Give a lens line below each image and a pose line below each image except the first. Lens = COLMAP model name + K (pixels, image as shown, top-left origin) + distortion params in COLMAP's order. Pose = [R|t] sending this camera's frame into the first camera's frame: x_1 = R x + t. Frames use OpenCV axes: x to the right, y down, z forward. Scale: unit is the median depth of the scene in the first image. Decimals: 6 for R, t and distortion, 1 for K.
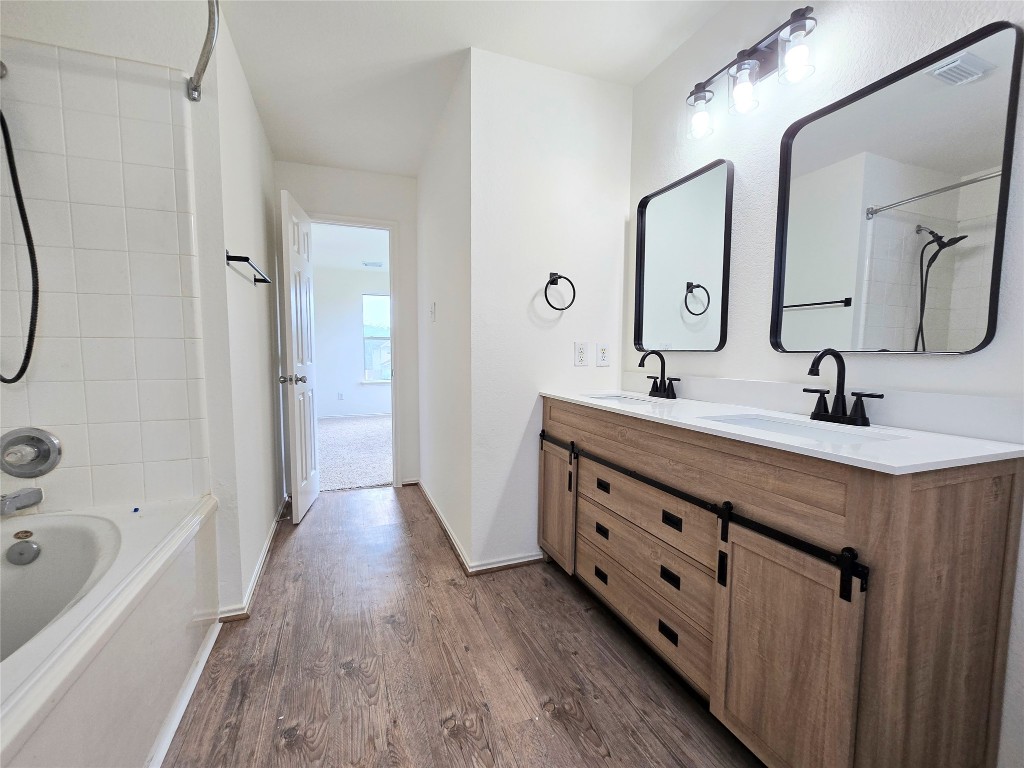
lens RADIAL K [[423.2, 0, 504.6], [0, 423.2, 384.4], [0, 0, 1]] dist [-0.004355, 0.001978]
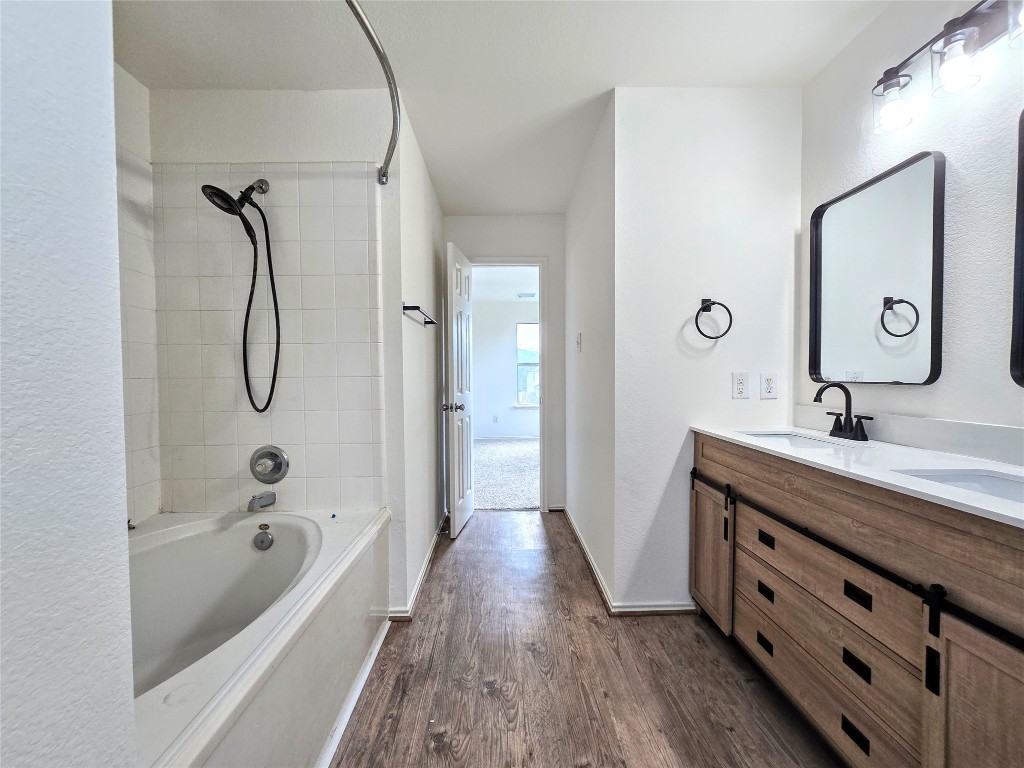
lens RADIAL K [[423.2, 0, 513.5], [0, 423.2, 386.6], [0, 0, 1]] dist [-0.004355, 0.001978]
pose [[0.945001, -0.000344, -0.327066, 0.028140], [-0.015210, 0.998871, -0.044997, -0.032174], [0.326712, 0.047497, 0.943930, -0.013064]]
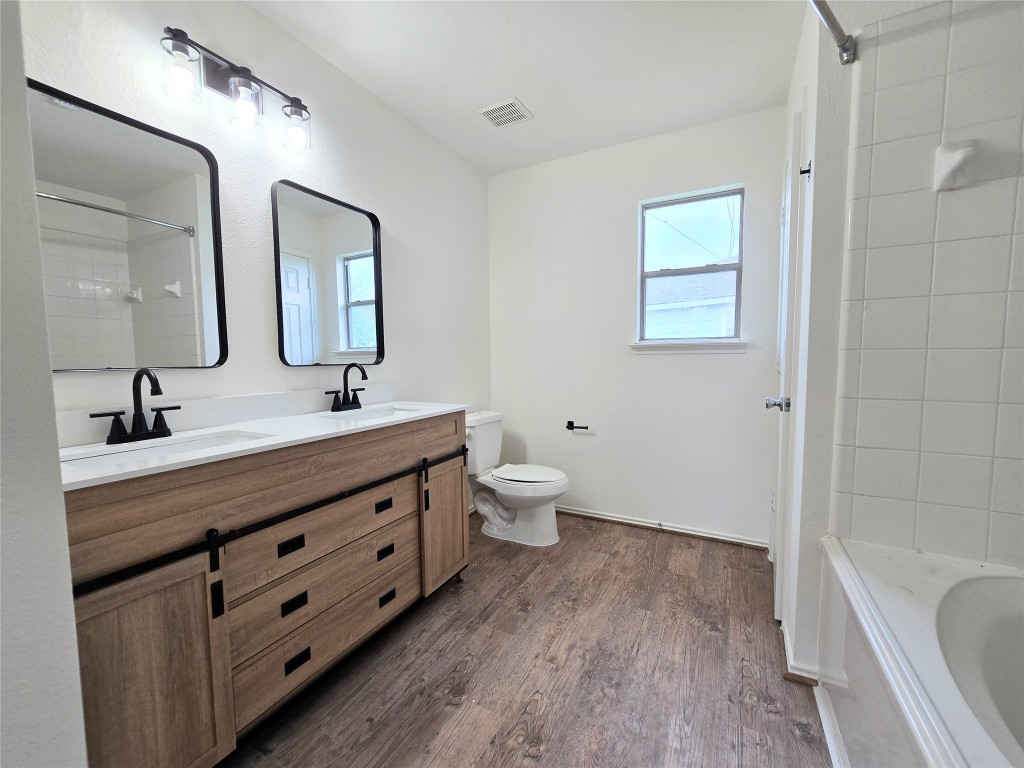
lens RADIAL K [[423.2, 0, 504.2], [0, 423.2, 389.8], [0, 0, 1]] dist [-0.004355, 0.001978]
pose [[-0.647145, -0.057701, 0.760180, -0.651058], [0.067577, 0.988865, 0.132588, -0.127184], [-0.759366, 0.137174, -0.636040, 1.304773]]
